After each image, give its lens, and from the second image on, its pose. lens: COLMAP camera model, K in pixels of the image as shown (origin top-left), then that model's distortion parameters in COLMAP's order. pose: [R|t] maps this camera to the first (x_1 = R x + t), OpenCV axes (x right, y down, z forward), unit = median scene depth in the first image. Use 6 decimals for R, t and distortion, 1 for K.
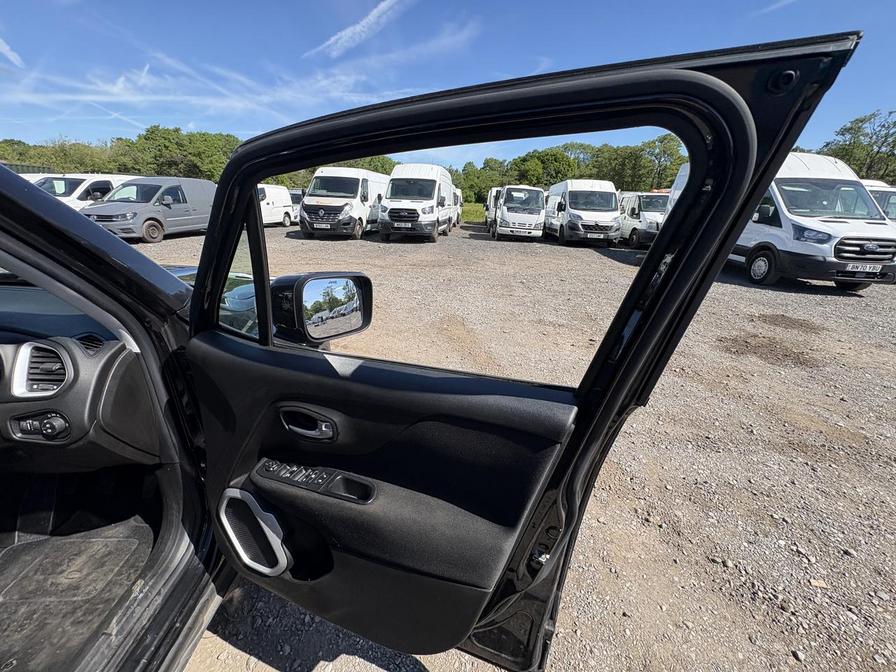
lens RADIAL K [[357.0, 0, 447.0], [0, 357.0, 338.9], [0, 0, 1]] dist [-0.000833, -0.000287]
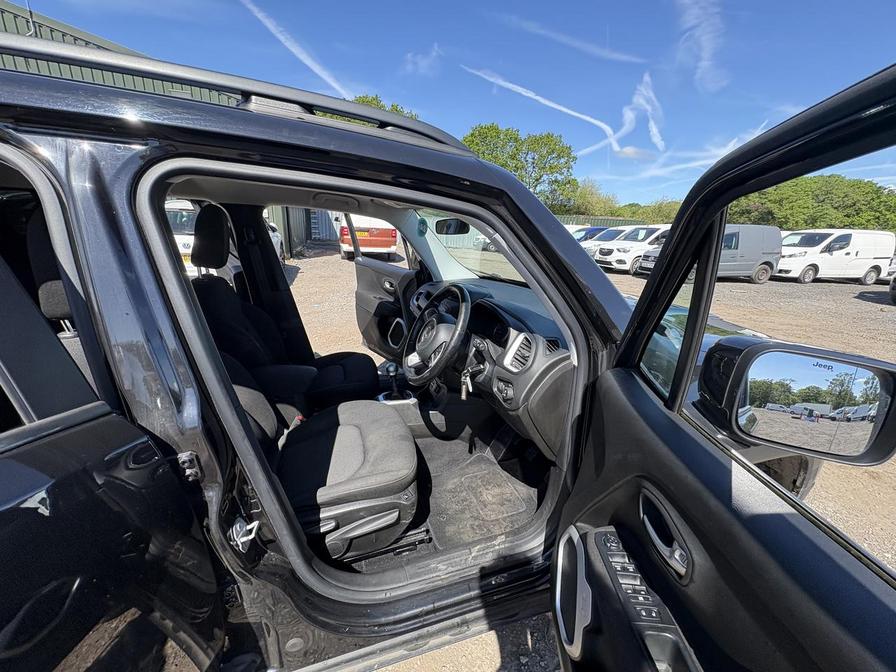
lens RADIAL K [[357.0, 0, 451.0], [0, 357.0, 338.7], [0, 0, 1]] dist [-0.000833, -0.000287]
pose [[0.294628, 0.256991, -0.920408, 0.003972], [-0.365453, 0.920247, 0.139962, -0.005788], [0.882971, 0.295129, 0.365049, 0.023499]]
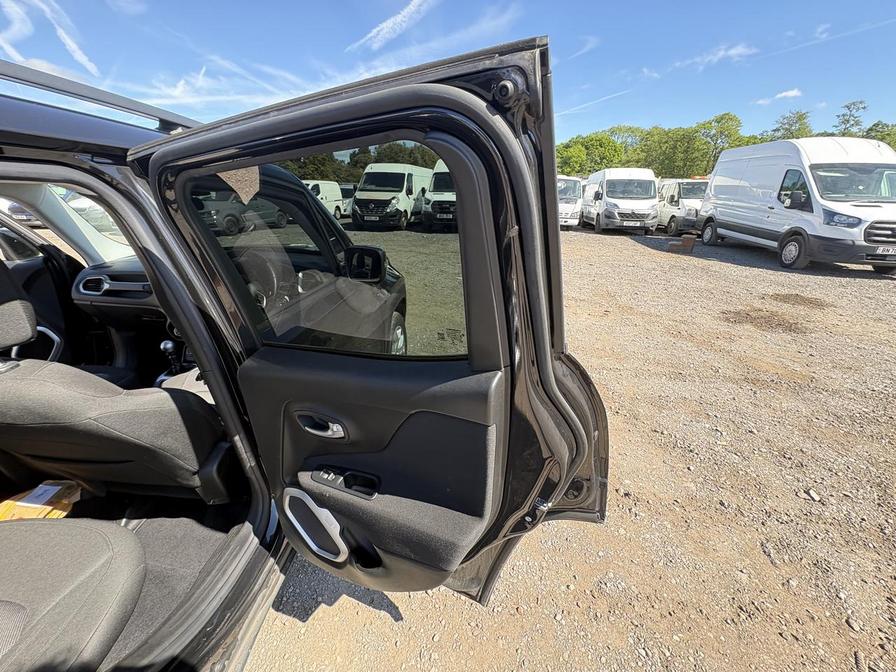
lens RADIAL K [[357.0, 0, 446.4], [0, 357.0, 338.8], [0, 0, 1]] dist [-0.000833, -0.000287]
pose [[0.994586, 0.018870, -0.102190, -0.000737], [-0.016501, 0.999576, 0.023970, 0.028221], [0.102599, -0.022154, 0.994476, -0.089034]]
